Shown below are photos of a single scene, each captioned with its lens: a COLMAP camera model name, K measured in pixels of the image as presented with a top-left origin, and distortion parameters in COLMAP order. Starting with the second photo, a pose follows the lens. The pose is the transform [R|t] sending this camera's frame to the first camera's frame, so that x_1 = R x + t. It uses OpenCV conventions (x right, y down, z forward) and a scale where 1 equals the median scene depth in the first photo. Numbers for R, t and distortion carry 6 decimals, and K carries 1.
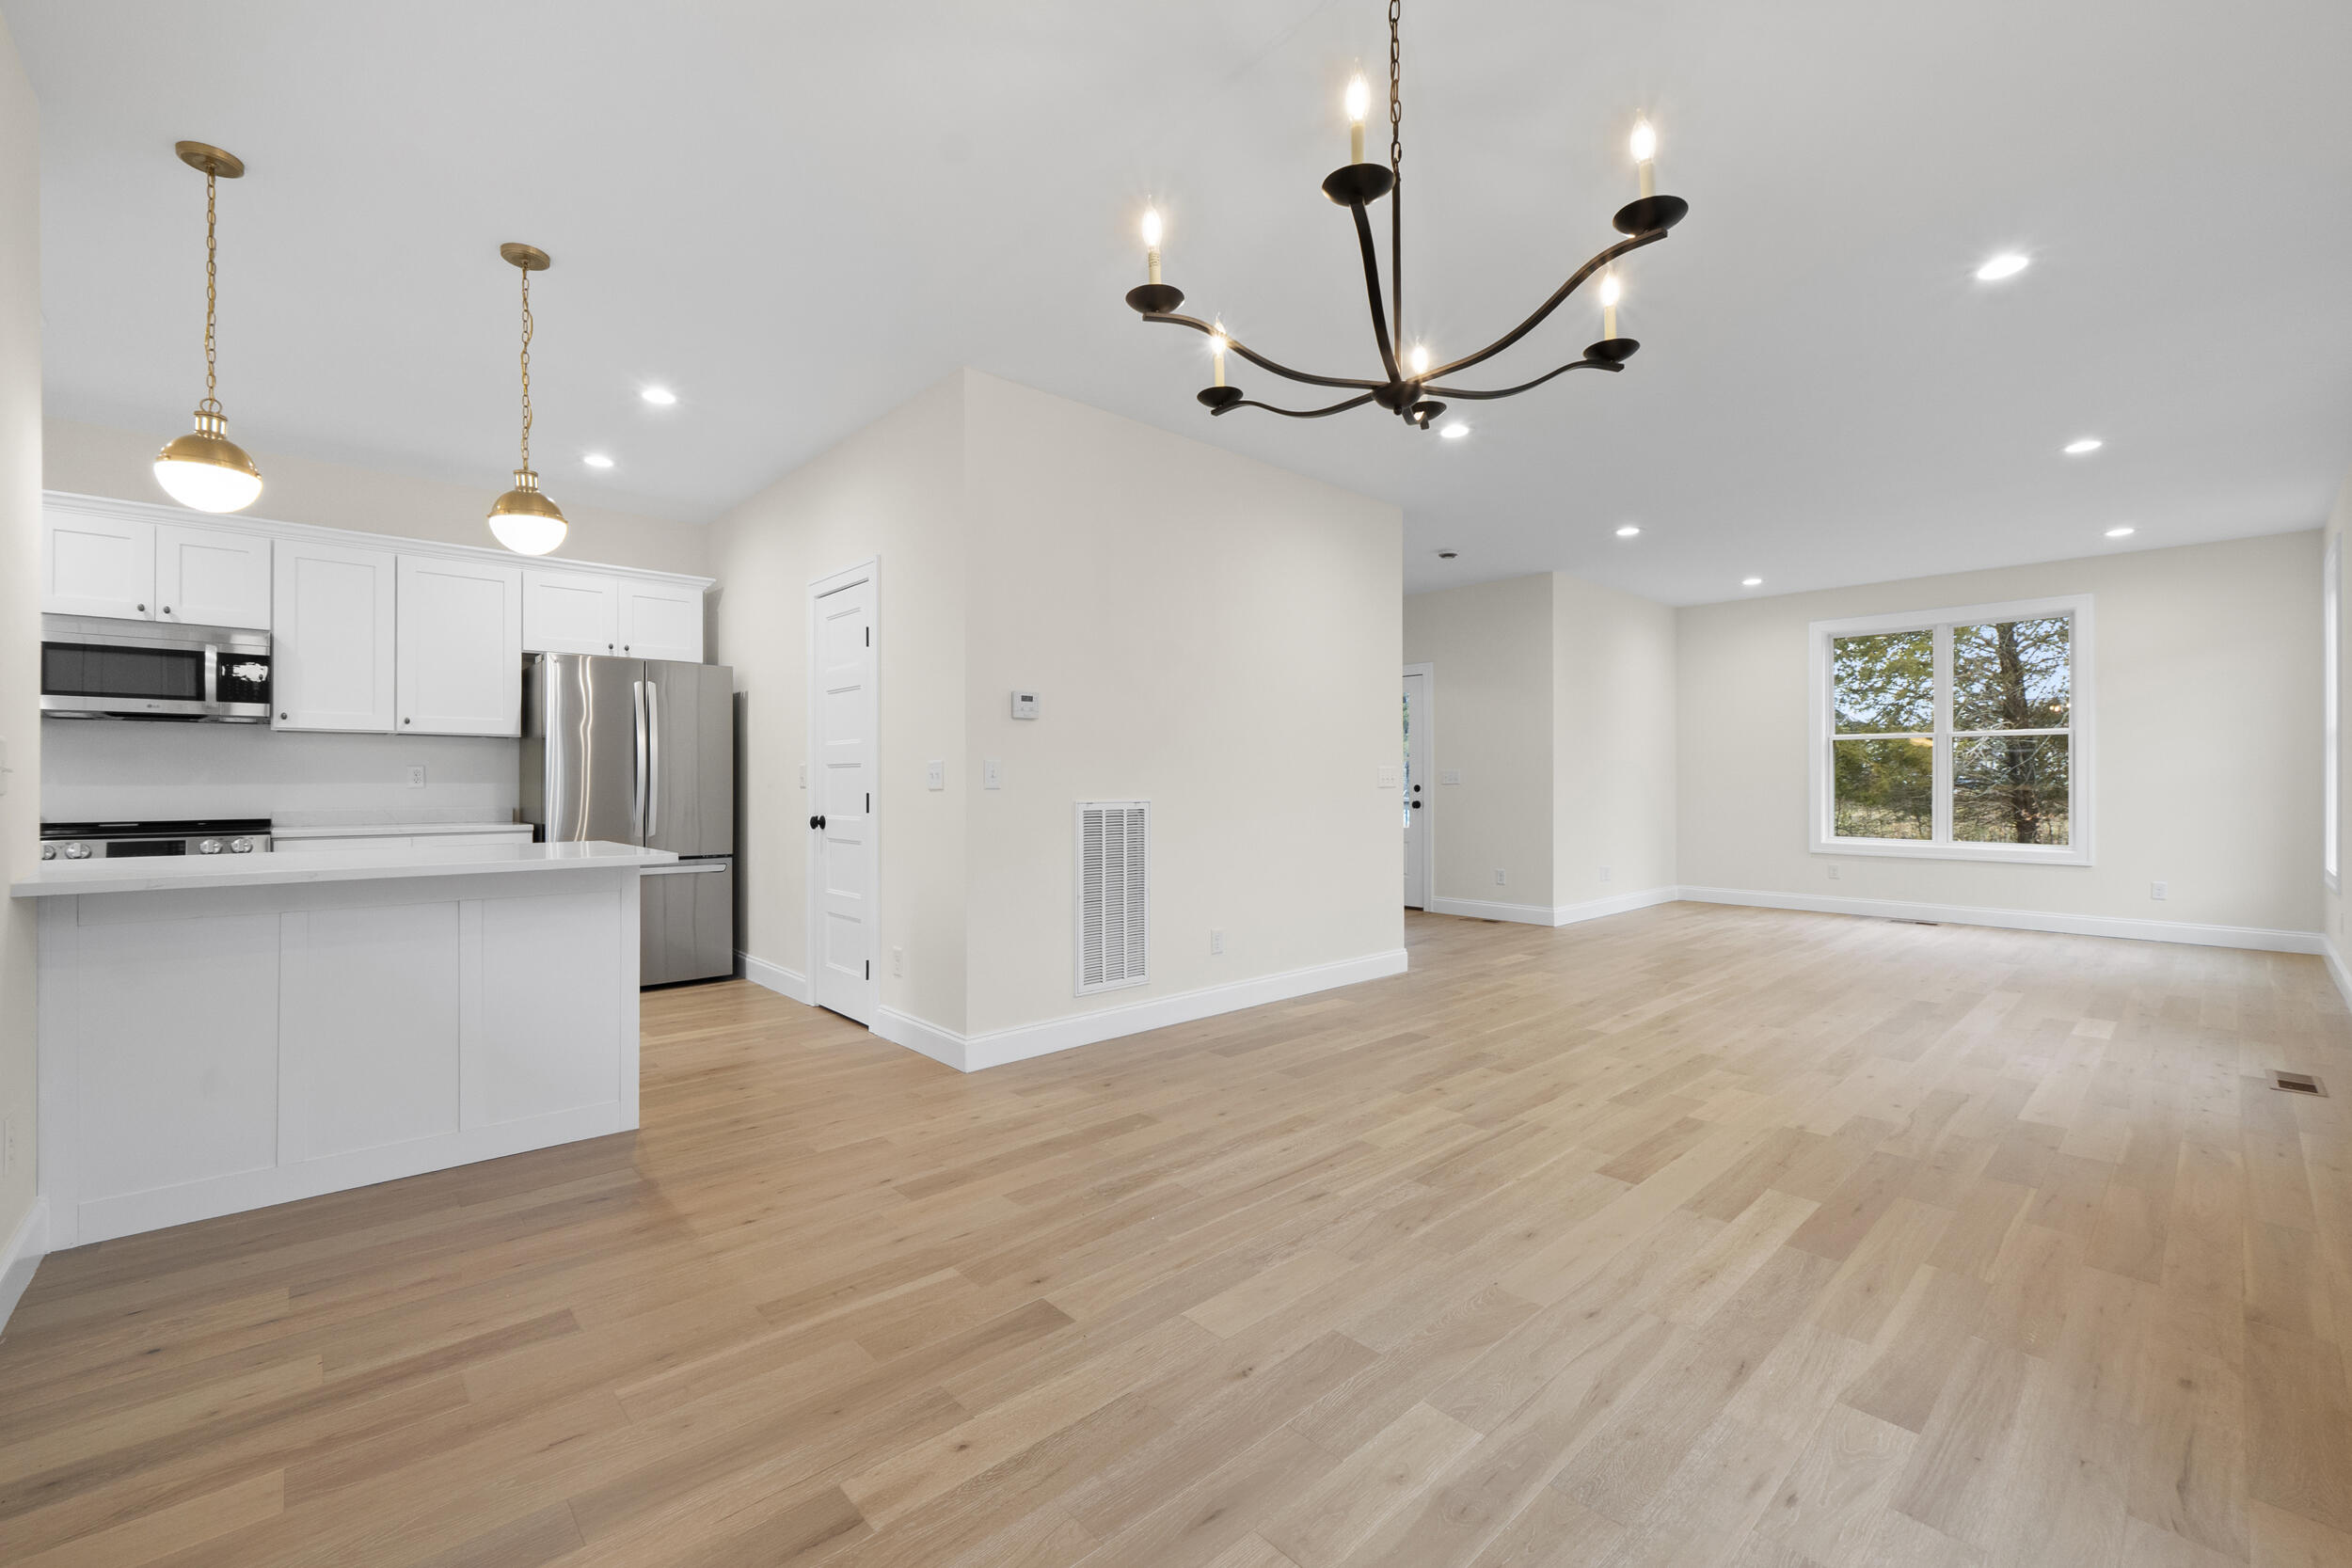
lens RADIAL K [[959.0, 0, 1181.3], [0, 959.0, 794.1], [0, 0, 1]] dist [-0.004402, 0.000328]
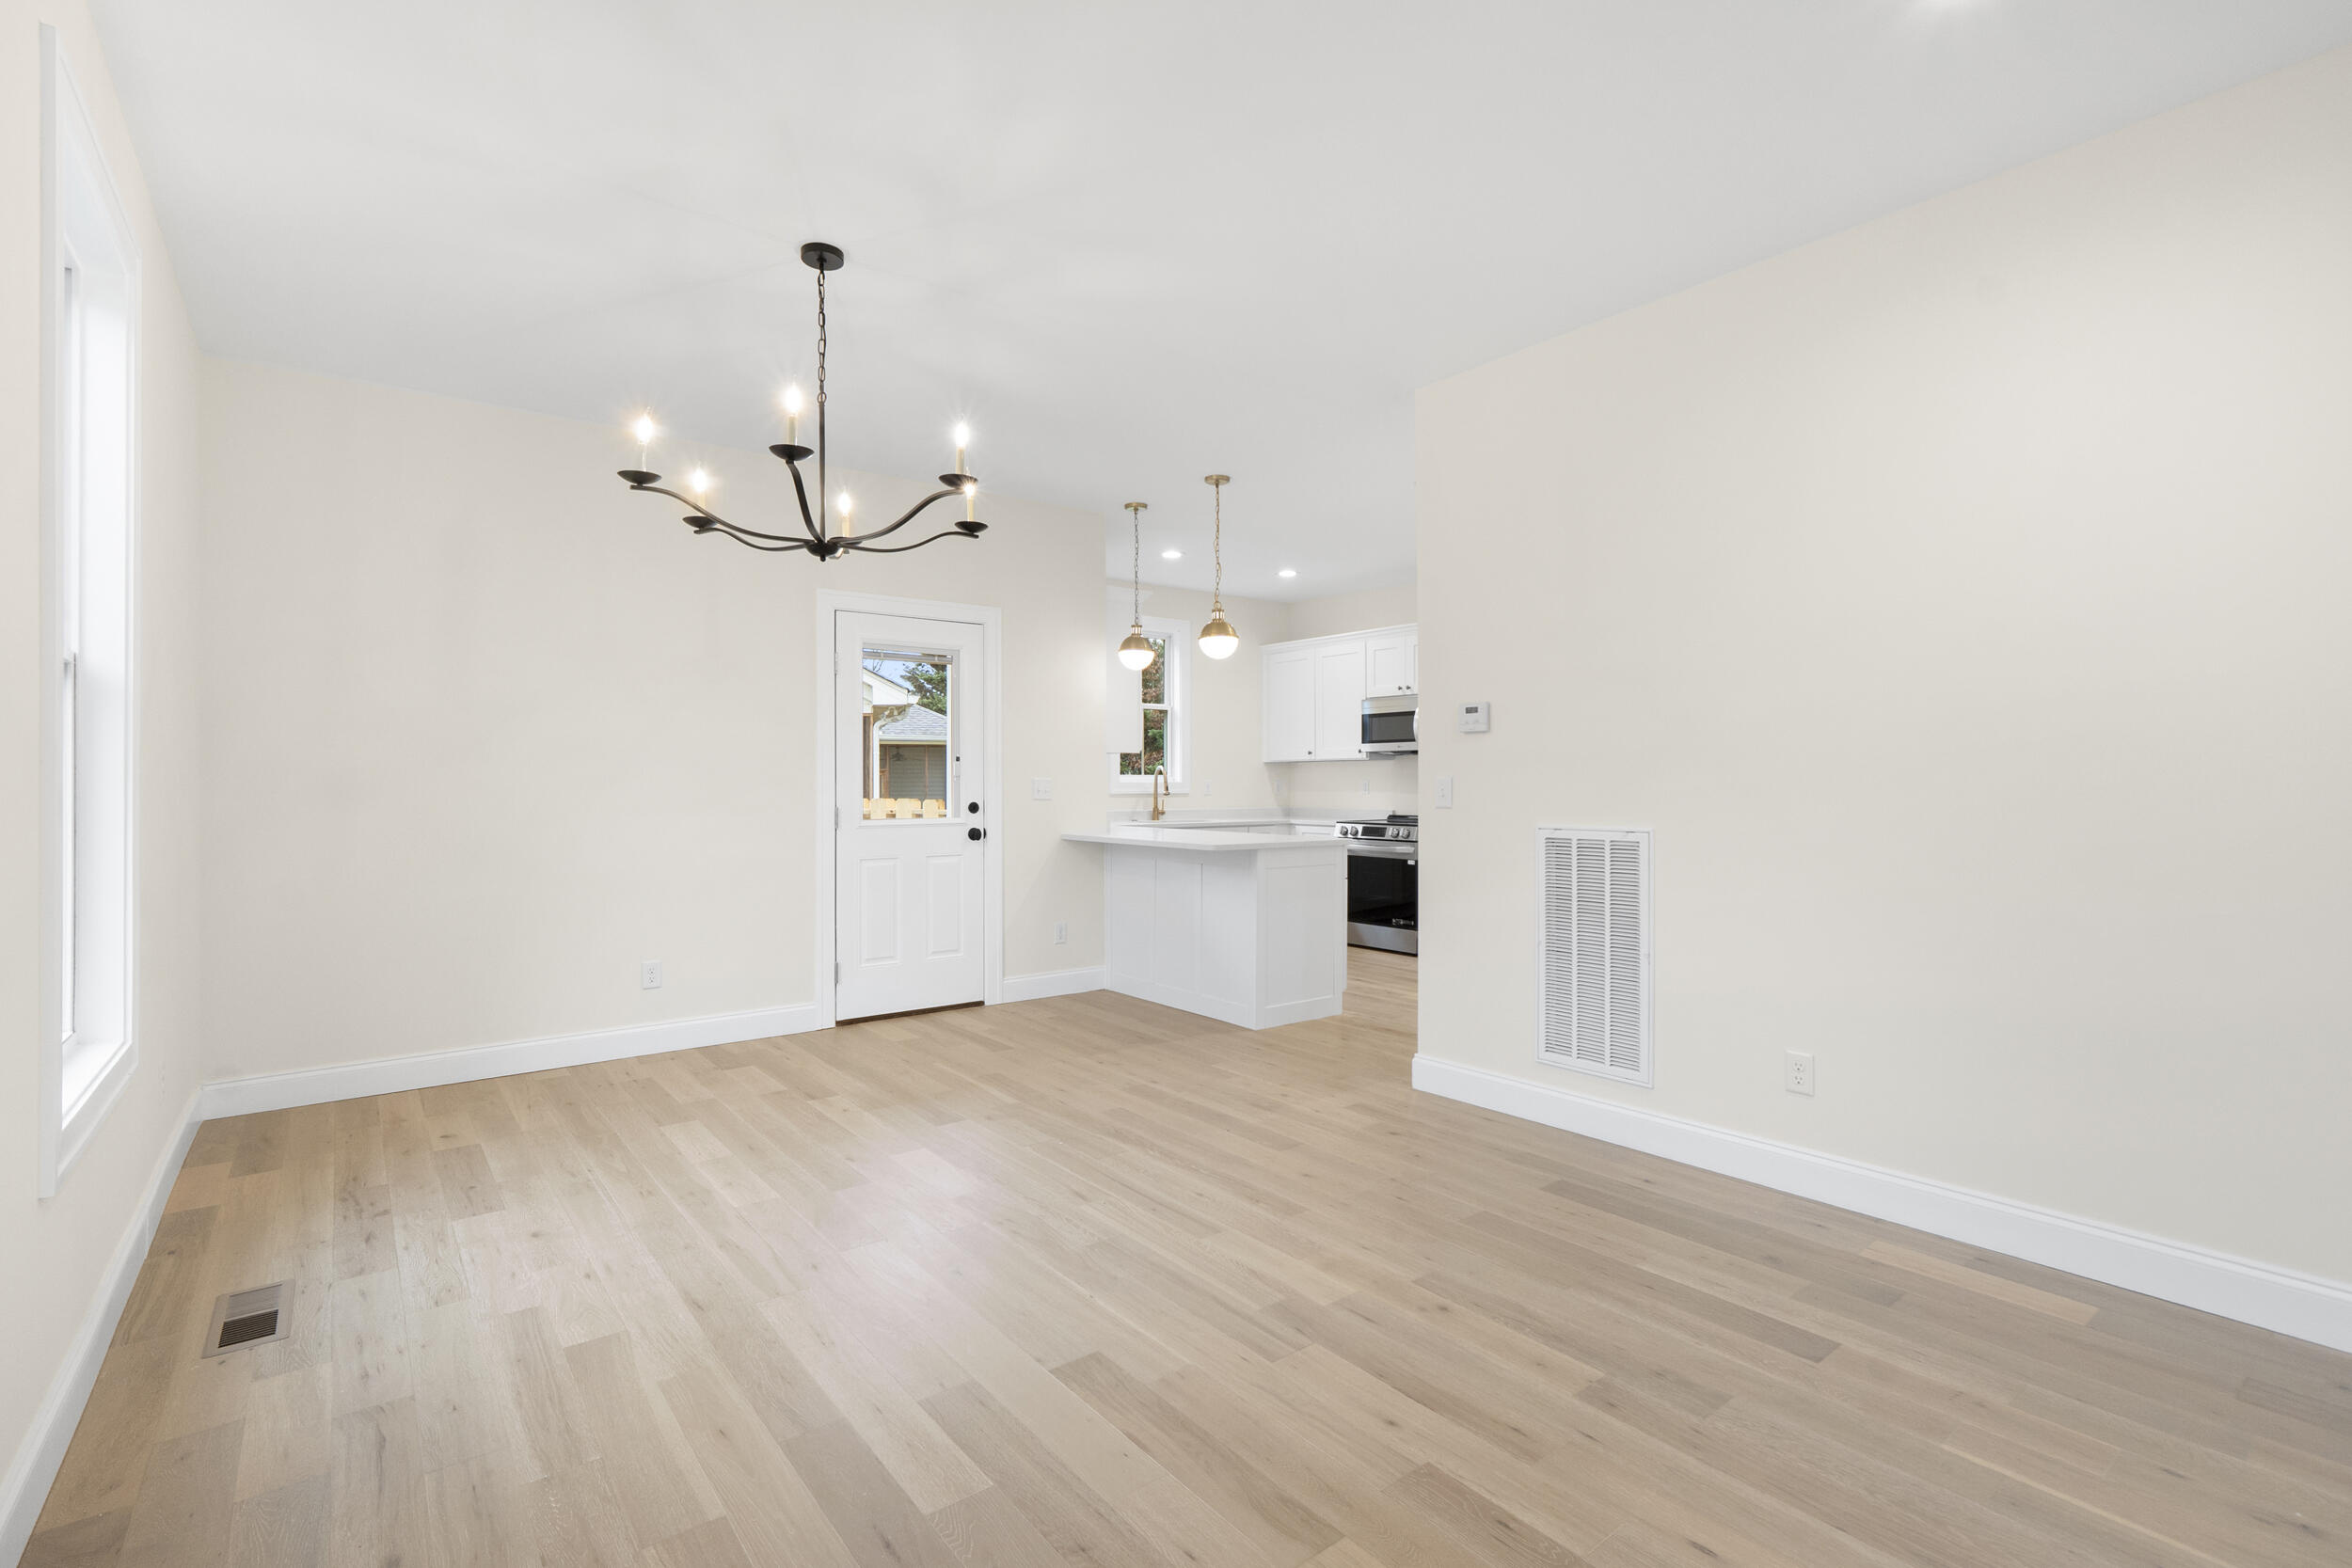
lens RADIAL K [[1077.7, 0, 1176.0], [0, 1077.7, 784.0], [0, 0, 1]] dist [-0.000752, -0.000258]
pose [[-0.073282, 0.000429, -0.997311, 1.212154], [-0.015410, 0.999880, 0.001562, -0.035747], [0.997192, 0.015483, -0.073266, 1.087157]]
